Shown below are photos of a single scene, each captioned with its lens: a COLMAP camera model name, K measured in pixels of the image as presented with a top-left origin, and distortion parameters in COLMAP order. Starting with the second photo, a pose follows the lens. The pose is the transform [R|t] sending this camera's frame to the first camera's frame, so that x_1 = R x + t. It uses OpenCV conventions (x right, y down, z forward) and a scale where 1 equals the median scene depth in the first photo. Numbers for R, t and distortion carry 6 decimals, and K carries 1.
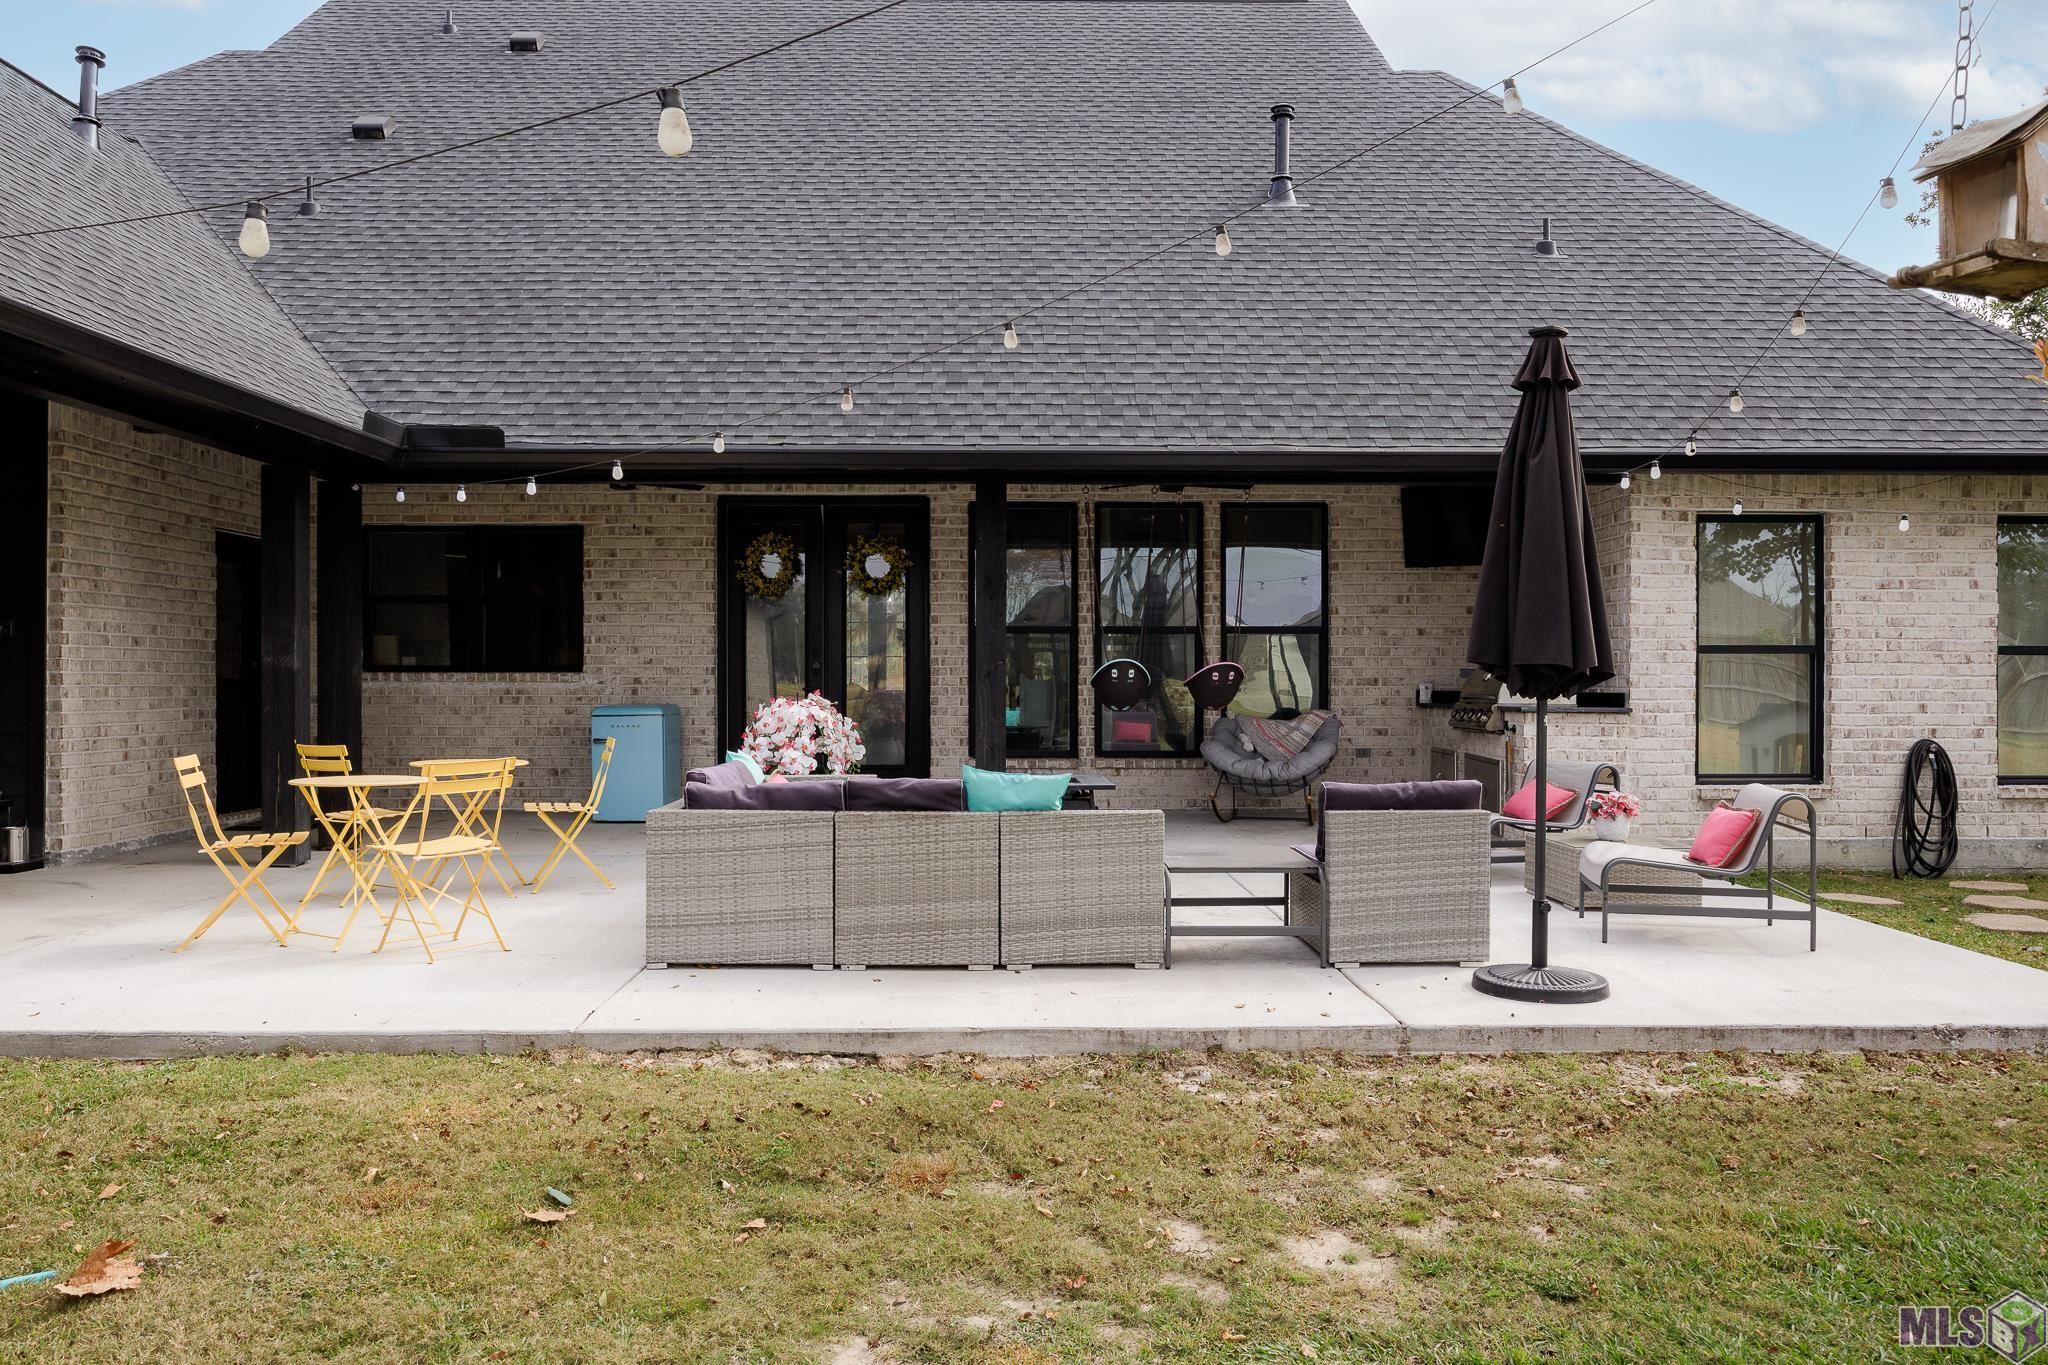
lens RADIAL K [[1464.8, 0, 1023.0], [0, 1464.8, 676.3], [0, 0, 1]] dist [-0.000710, 0.000063]
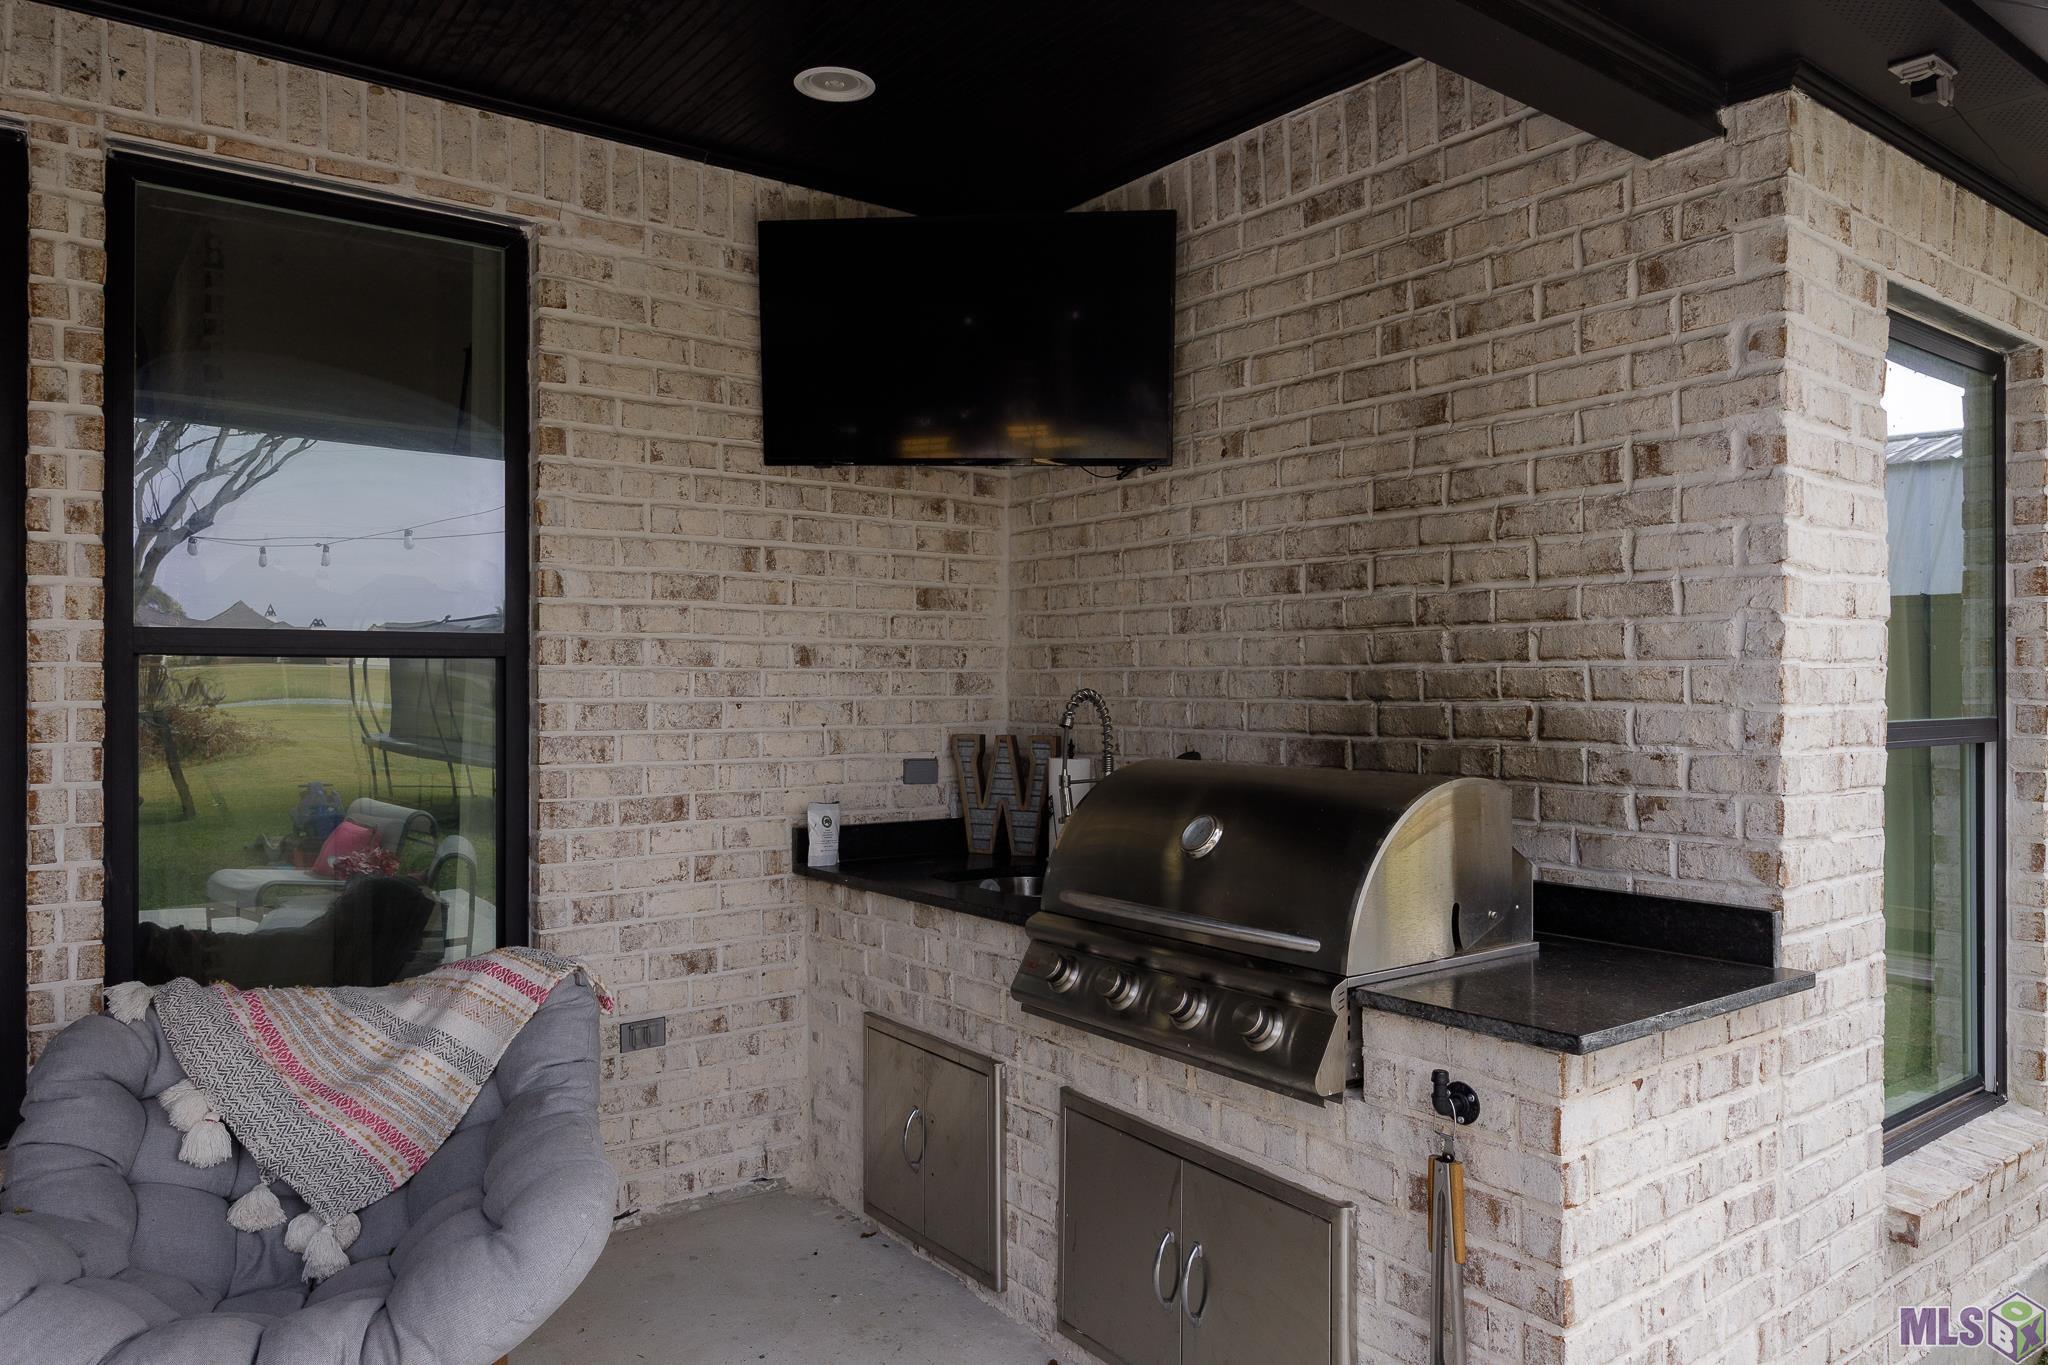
lens RADIAL K [[1372.7, 0, 1023.5], [0, 1372.7, 673.3], [0, 0, 1]] dist [-0.006881, -0.000945]
pose [[0.813194, 0.003426, 0.581983, 0.126115], [0.000722, 0.999976, -0.006895, -0.024020], [-0.581992, 0.006028, 0.813172, 0.709160]]
